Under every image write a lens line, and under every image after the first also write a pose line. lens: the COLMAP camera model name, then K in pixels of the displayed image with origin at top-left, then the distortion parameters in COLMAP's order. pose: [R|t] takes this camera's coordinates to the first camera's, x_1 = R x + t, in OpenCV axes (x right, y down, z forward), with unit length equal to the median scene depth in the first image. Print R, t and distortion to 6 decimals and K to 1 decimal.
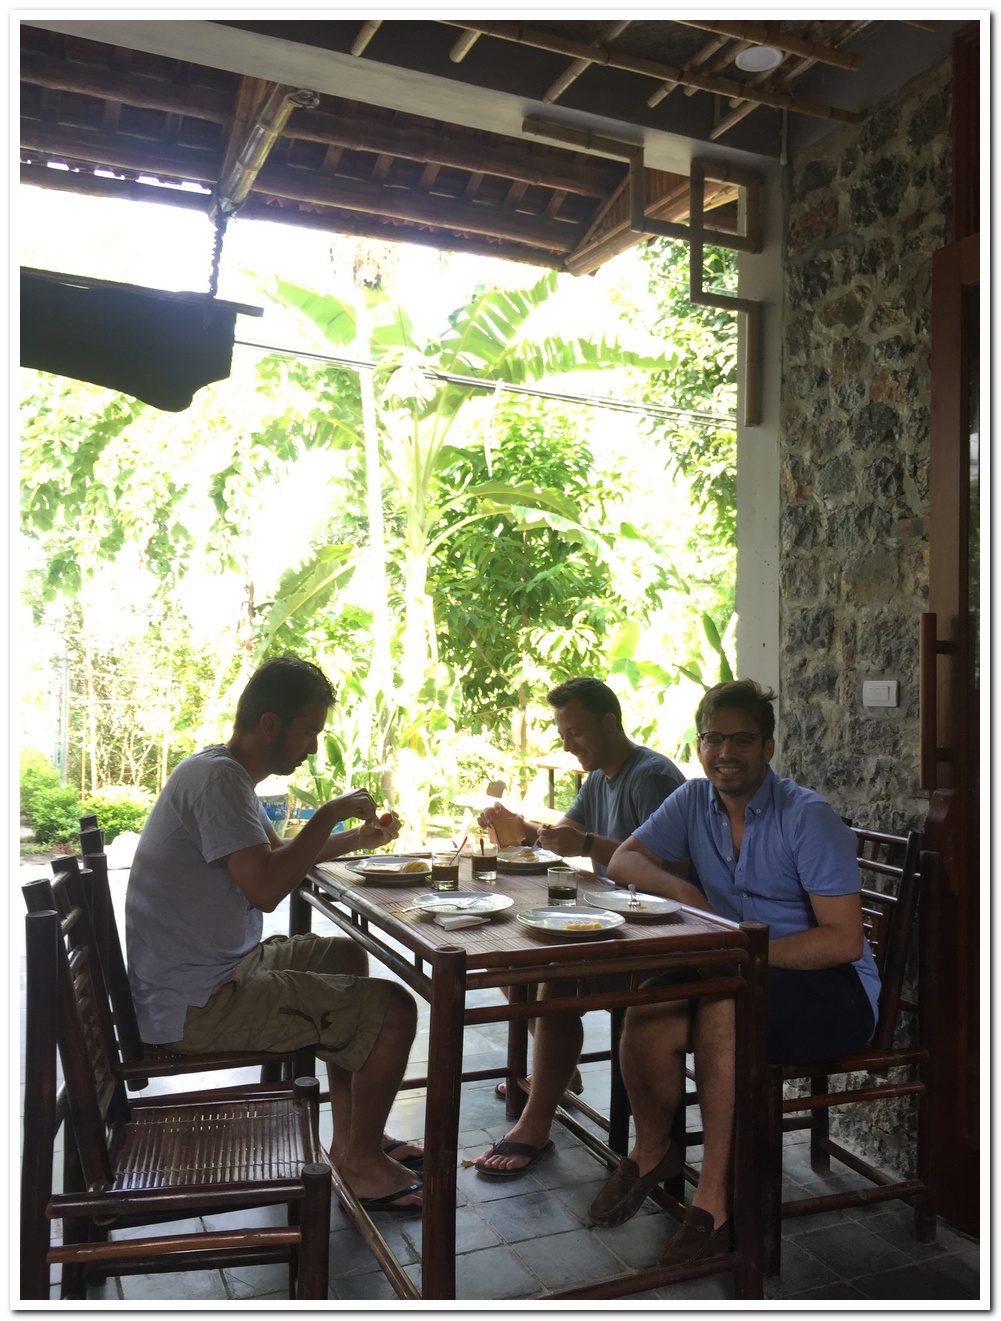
lens RADIAL K [[1102.8, 0, 500.2], [0, 1102.8, 658.7], [0, 0, 1]] dist [0.075828, -0.103620]
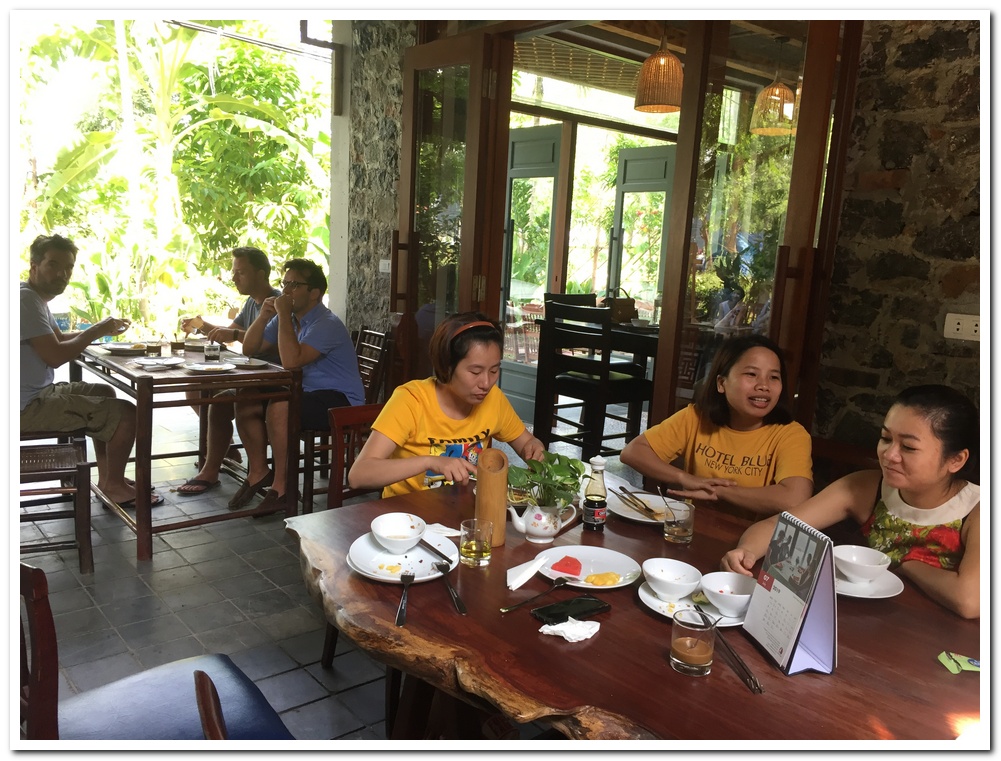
lens RADIAL K [[835.7, 0, 508.0], [0, 835.7, 383.0], [0, 0, 1]] dist [0.075828, -0.103620]
pose [[0.960191, -0.004062, 0.279316, 0.053379], [-0.050115, 0.981167, 0.186546, -0.024575], [-0.274813, -0.193117, 0.941904, -0.242608]]
